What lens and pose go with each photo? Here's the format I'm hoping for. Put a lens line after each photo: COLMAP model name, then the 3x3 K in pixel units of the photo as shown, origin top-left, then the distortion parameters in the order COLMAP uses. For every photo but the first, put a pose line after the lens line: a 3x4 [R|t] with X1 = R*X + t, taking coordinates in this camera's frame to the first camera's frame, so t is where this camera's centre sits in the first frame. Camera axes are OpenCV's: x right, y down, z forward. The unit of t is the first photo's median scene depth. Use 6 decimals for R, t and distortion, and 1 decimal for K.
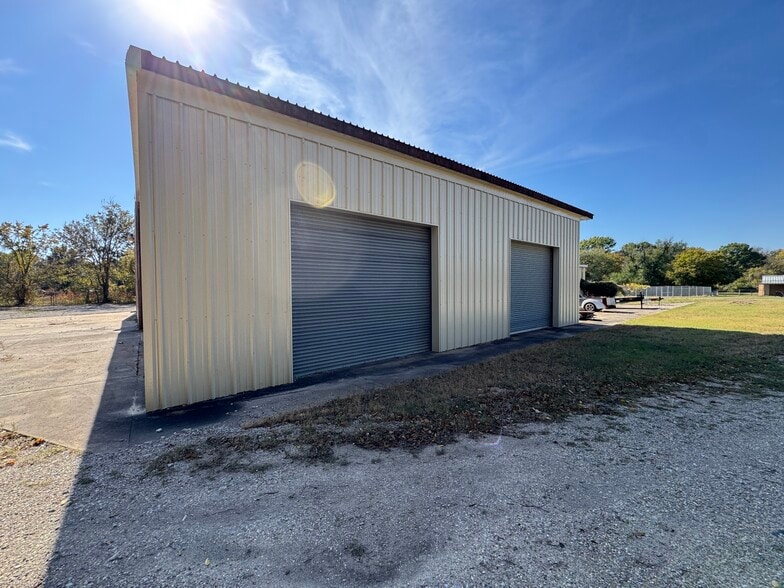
lens RADIAL K [[313.7, 0, 392.0], [0, 313.7, 294.0], [0, 0, 1]] dist [-0.001196, 0.000173]
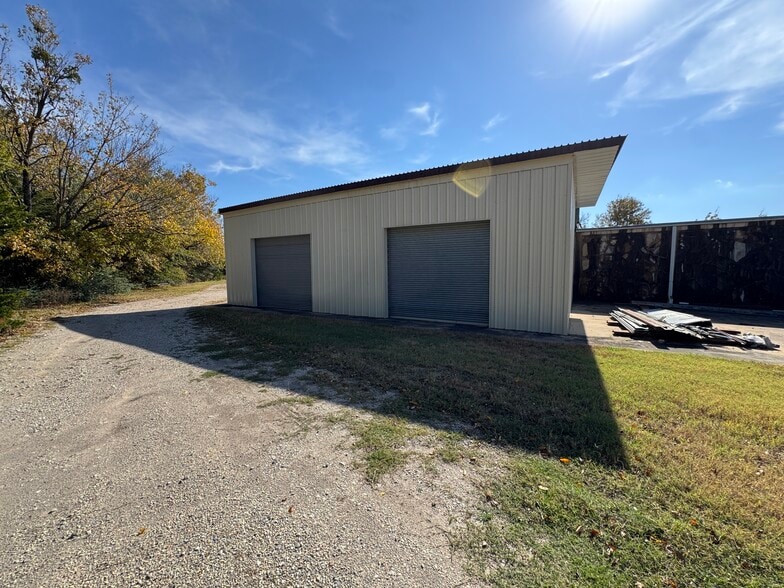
lens RADIAL K [[313.7, 0, 392.0], [0, 313.7, 294.0], [0, 0, 1]] dist [-0.001196, 0.000173]
pose [[0.343573, 0.076489, -0.936006, 1.413369], [-0.027168, 0.997070, 0.071507, -0.024527], [0.938733, 0.000861, 0.344645, 0.645824]]
